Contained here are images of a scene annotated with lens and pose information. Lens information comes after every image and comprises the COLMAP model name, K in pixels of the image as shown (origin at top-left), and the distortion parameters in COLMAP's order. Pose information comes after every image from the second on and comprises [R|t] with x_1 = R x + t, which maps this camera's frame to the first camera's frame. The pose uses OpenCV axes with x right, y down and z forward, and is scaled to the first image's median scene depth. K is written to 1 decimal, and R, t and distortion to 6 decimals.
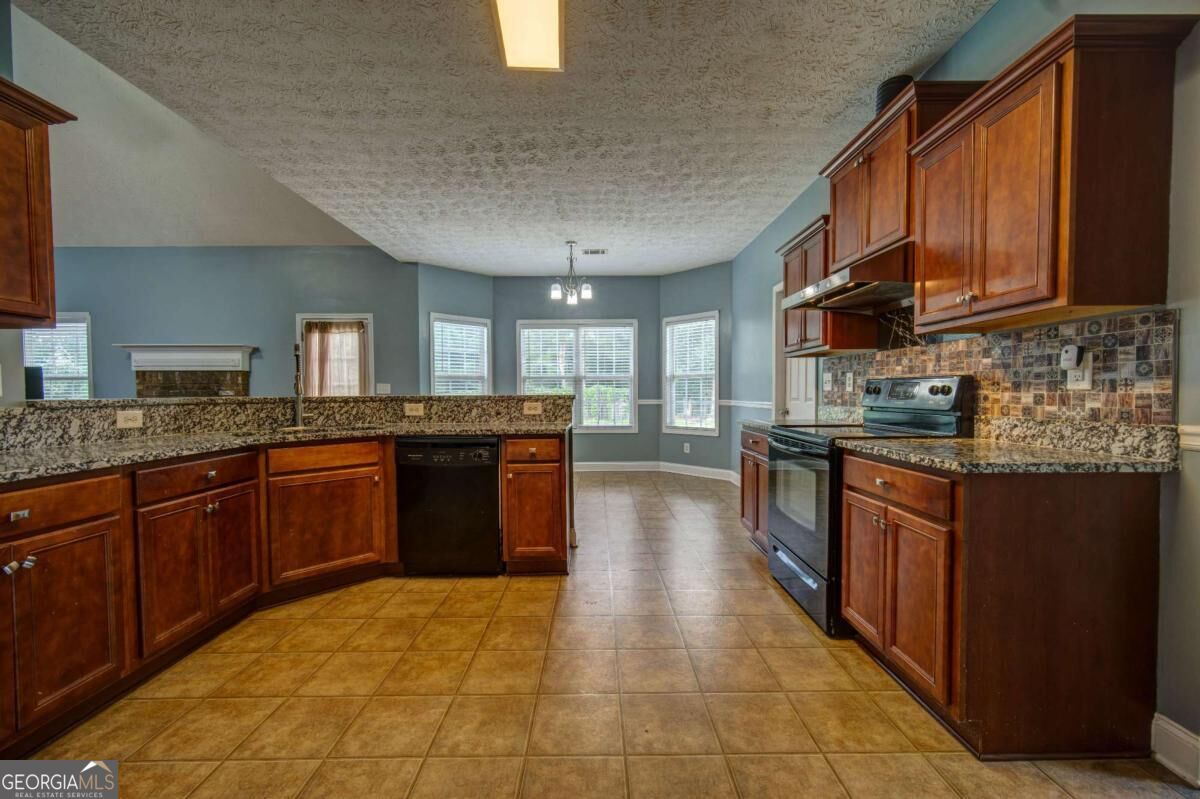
lens RADIAL K [[472.8, 0, 599.4], [0, 472.8, 406.0], [0, 0, 1]] dist [0.000193, -0.000107]
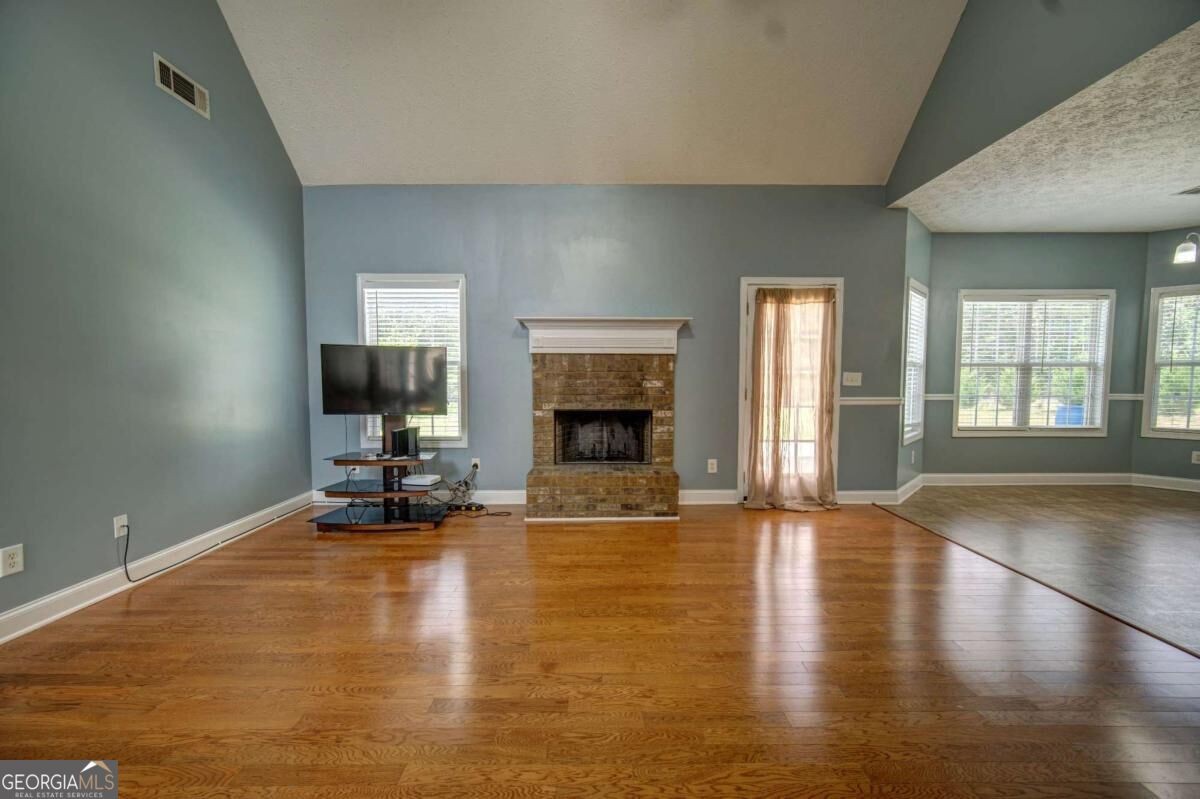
lens RADIAL K [[472.8, 0, 599.4], [0, 472.8, 406.0], [0, 0, 1]] dist [0.000193, -0.000107]
pose [[0.999983, 0.005785, 0.000258, -0.863868], [-0.005790, 0.999317, 0.036502, -0.019406], [-0.000047, -0.036503, 0.999334, 0.254615]]
